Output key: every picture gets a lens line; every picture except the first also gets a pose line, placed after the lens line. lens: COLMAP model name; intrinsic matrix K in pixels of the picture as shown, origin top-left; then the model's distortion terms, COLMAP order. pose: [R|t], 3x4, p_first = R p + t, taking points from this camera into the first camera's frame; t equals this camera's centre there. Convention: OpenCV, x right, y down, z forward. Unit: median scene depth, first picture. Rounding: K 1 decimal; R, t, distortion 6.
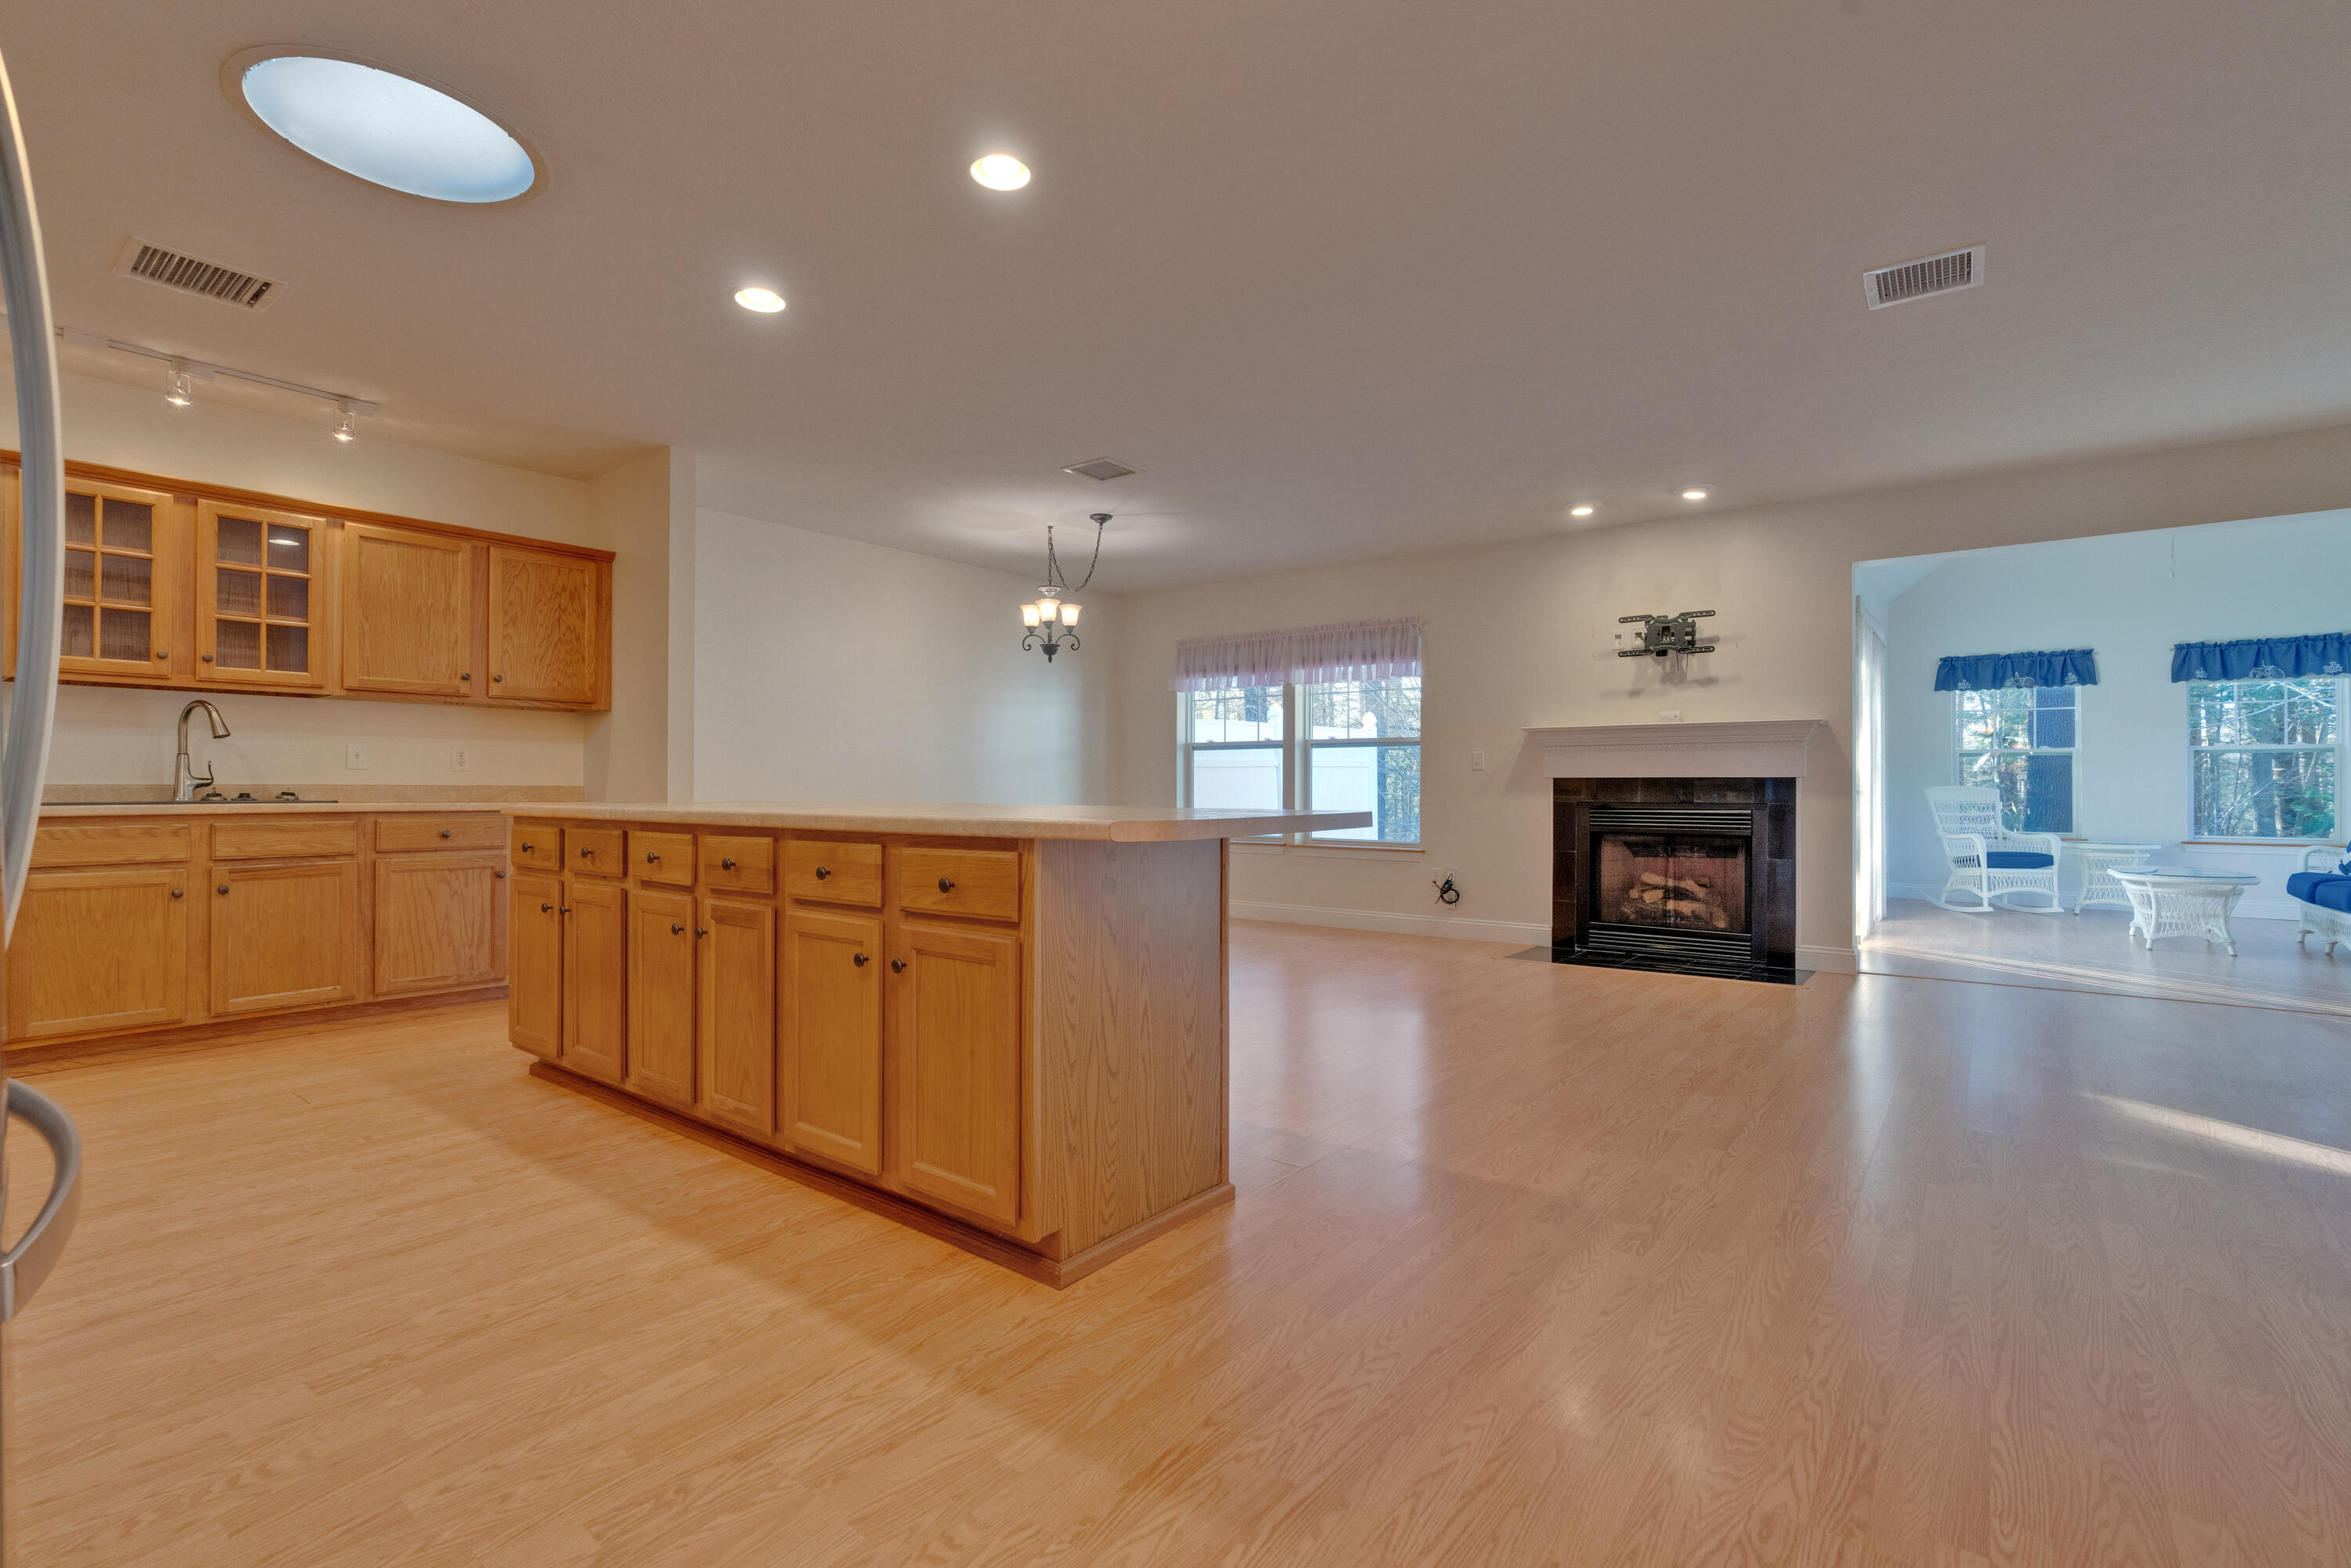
lens RADIAL K [[1066.4, 0, 1191.7], [0, 1066.4, 773.3], [0, 0, 1]] dist [0.000618, -0.000170]
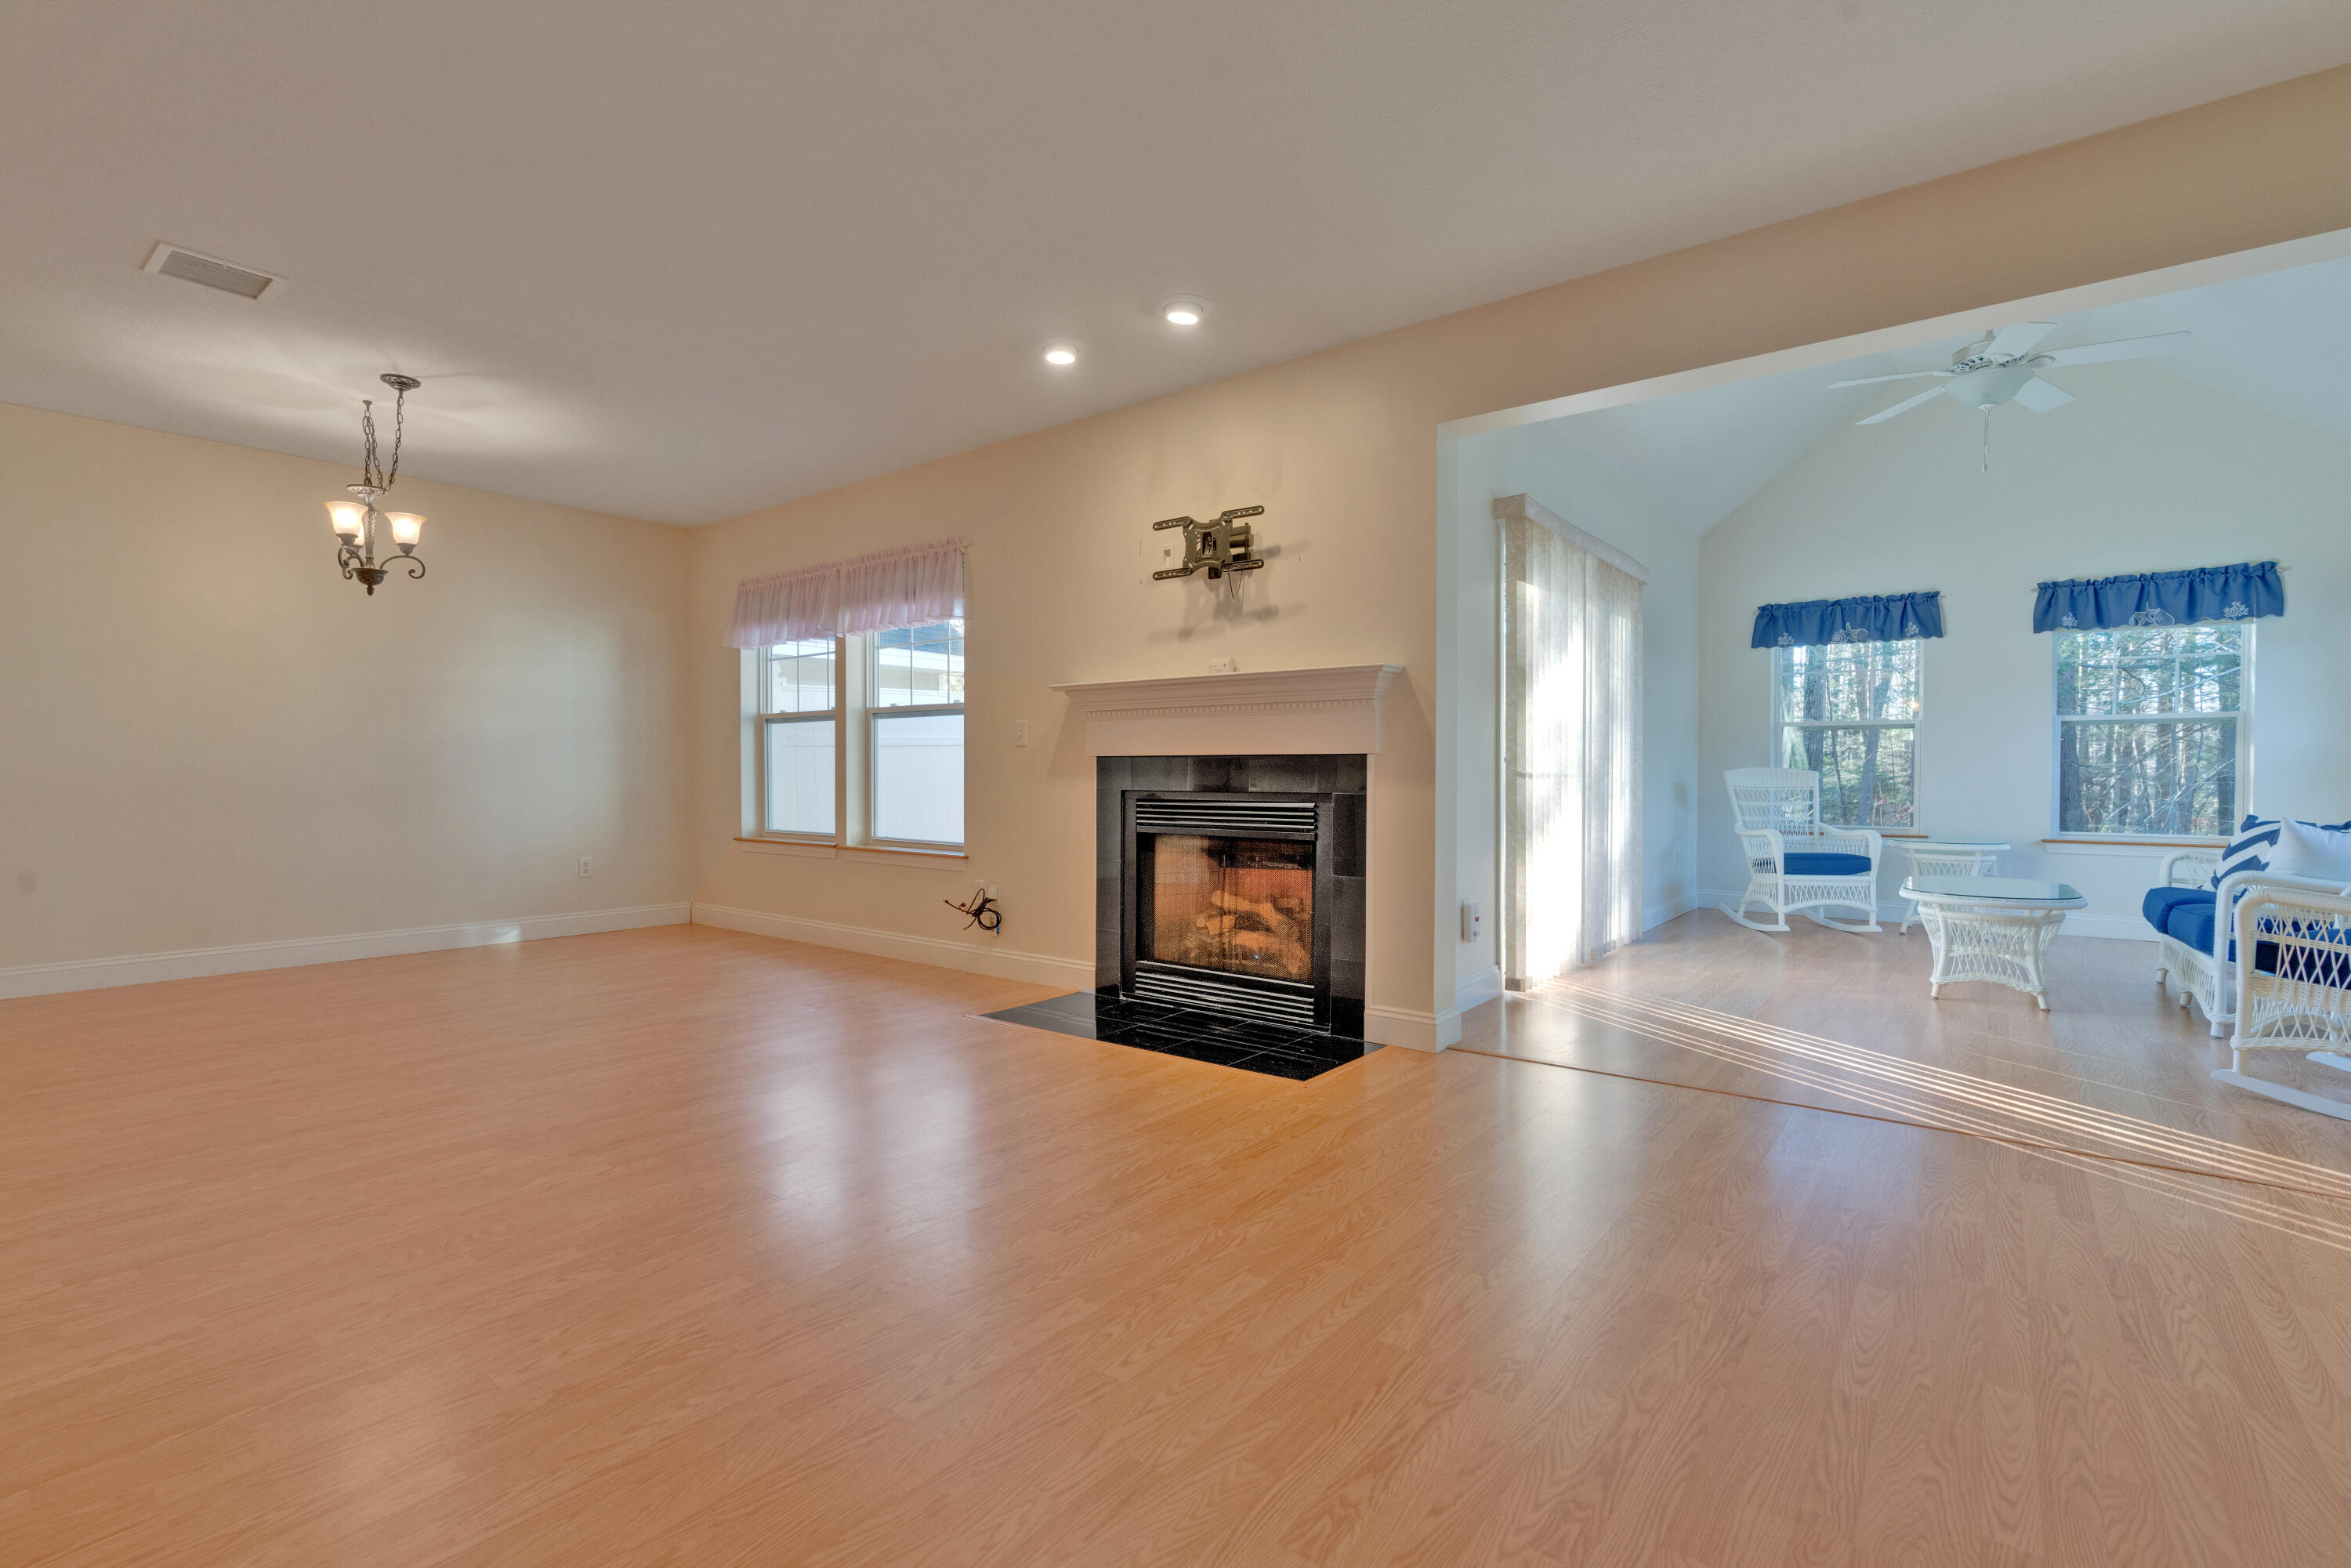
lens RADIAL K [[1057.3, 0, 1175.5], [0, 1057.3, 784.0], [0, 0, 1]] dist [-0.008011, 0.000404]
pose [[0.999903, -0.001450, -0.013847, 0.360747], [0.001794, 0.999689, 0.024881, 0.004648], [0.013807, -0.024903, 0.999595, 0.267974]]
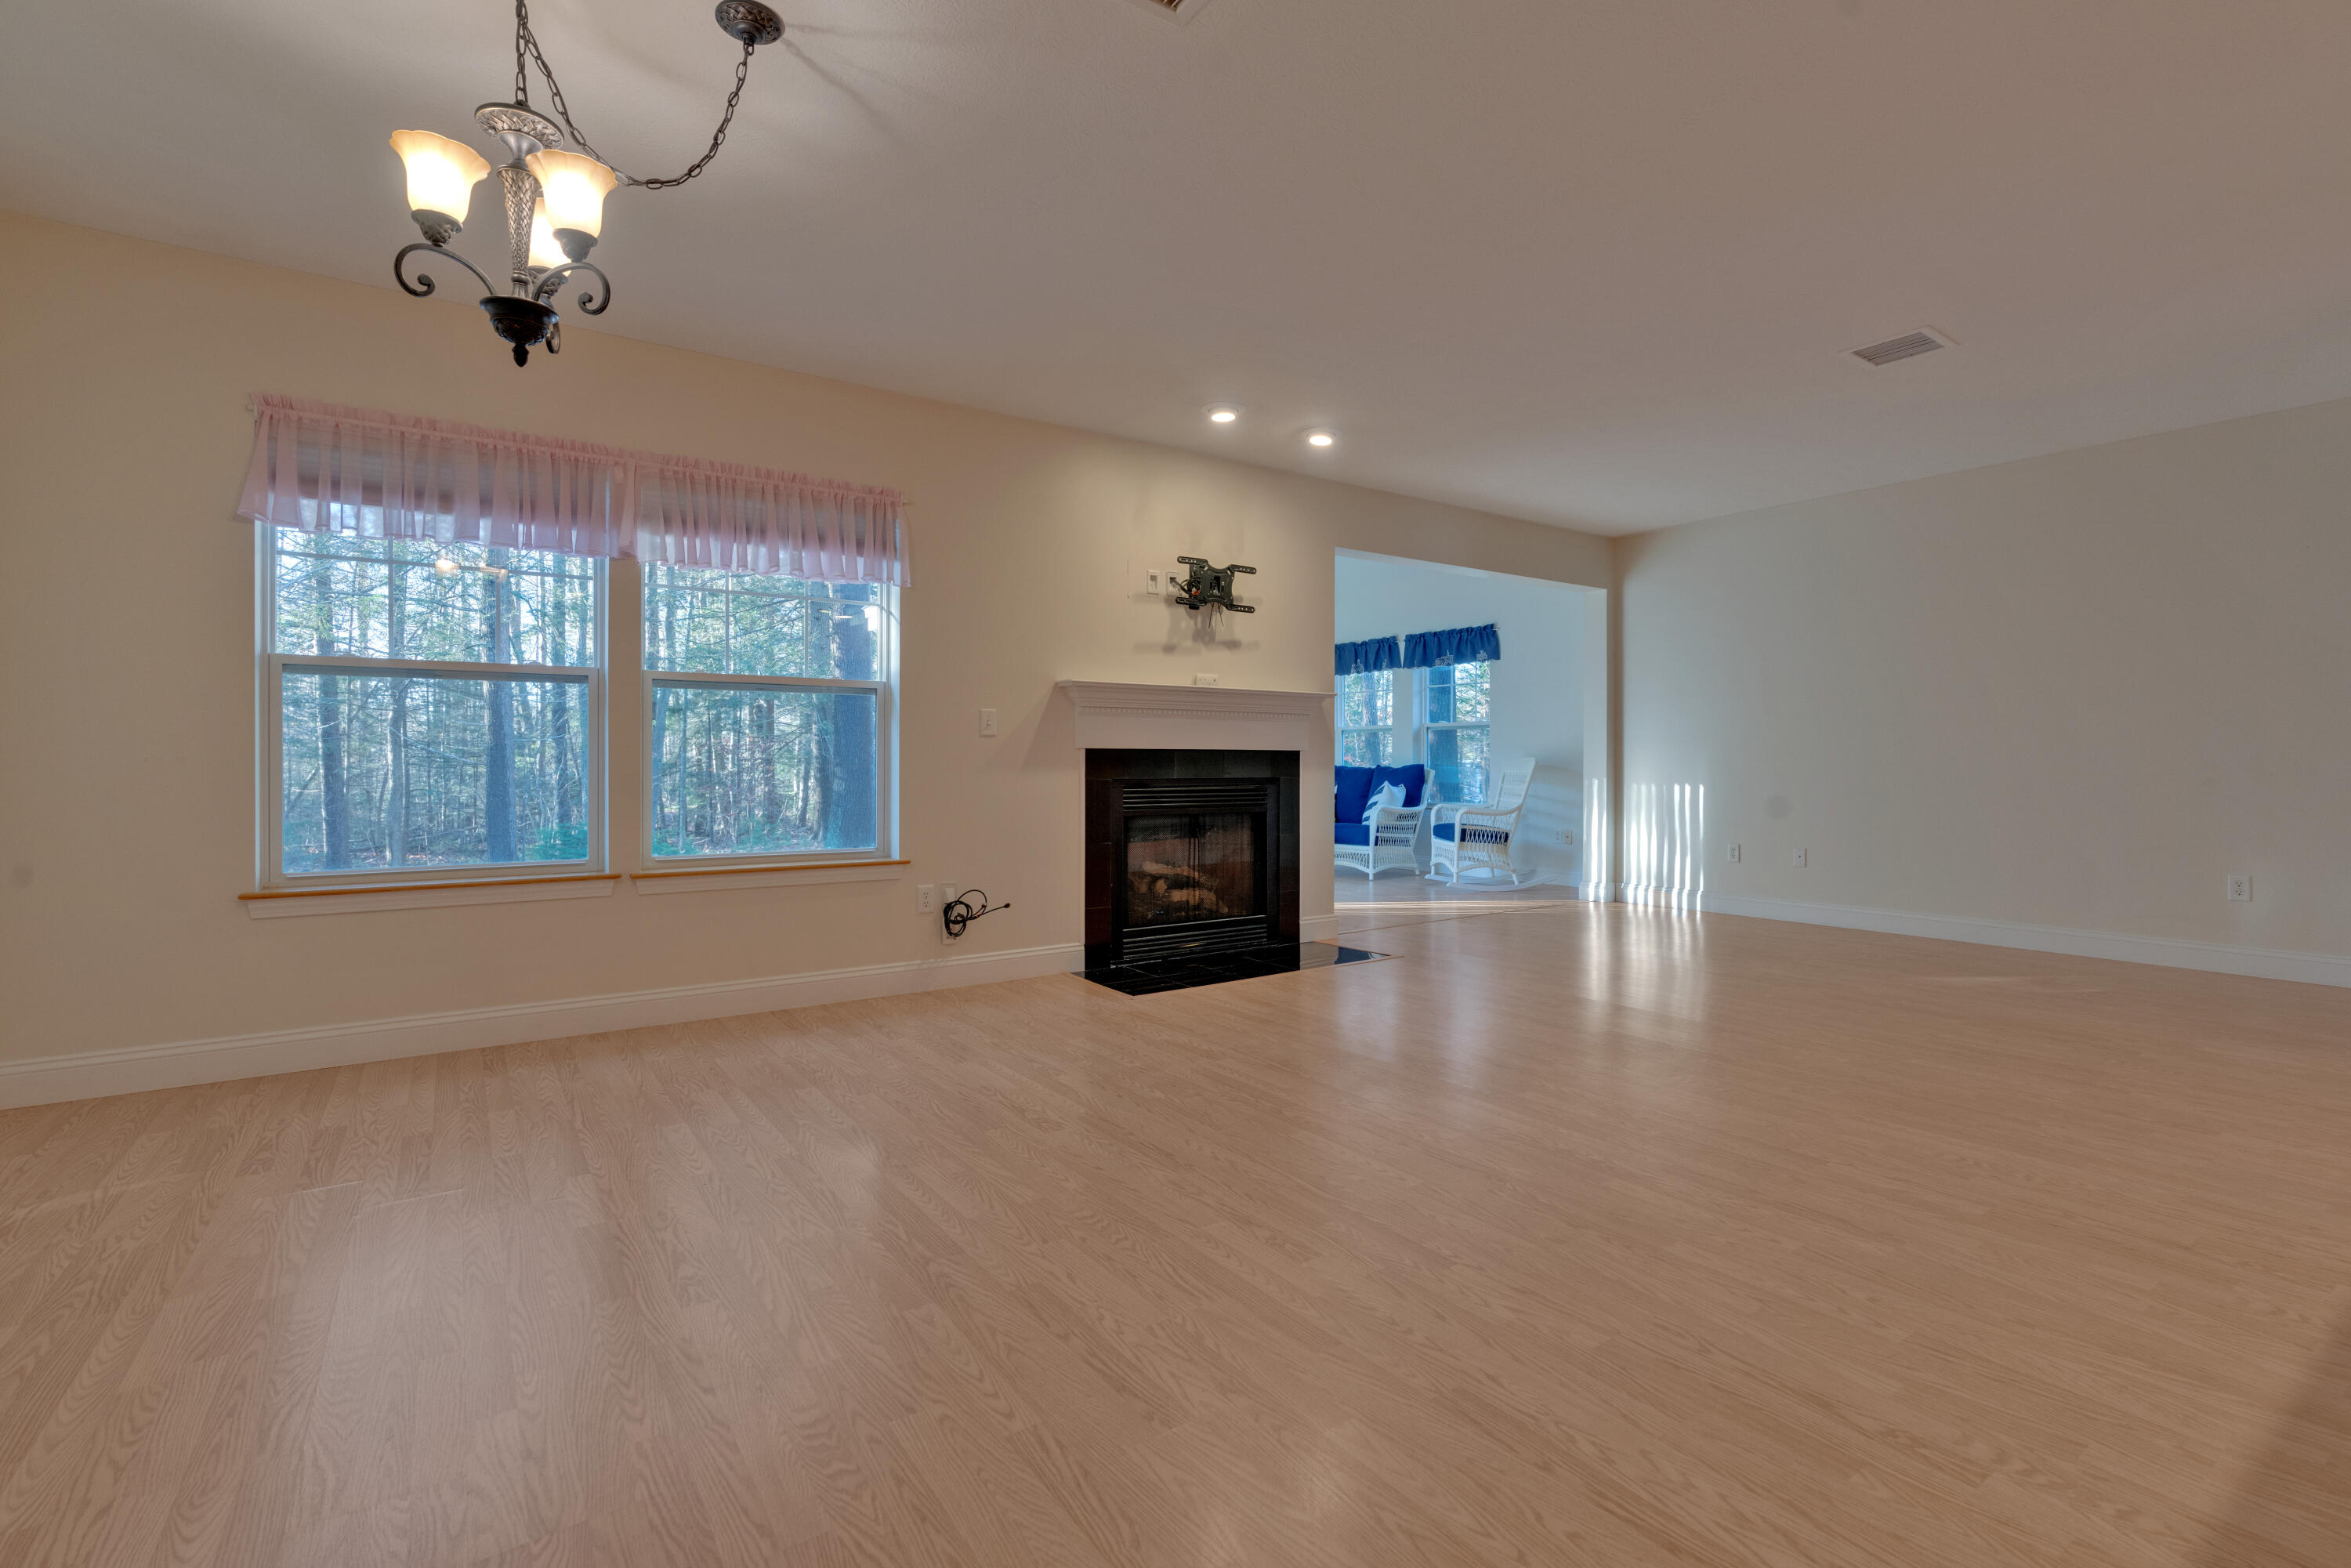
lens RADIAL K [[1066.4, 0, 1191.7], [0, 1066.4, 773.3], [0, 0, 1]] dist [0.000618, -0.000170]
pose [[0.307960, -0.009876, 0.951348, -0.327393], [-0.008829, 0.999873, 0.013237, 0.010041], [-0.951358, -0.012476, 0.307834, 0.623220]]
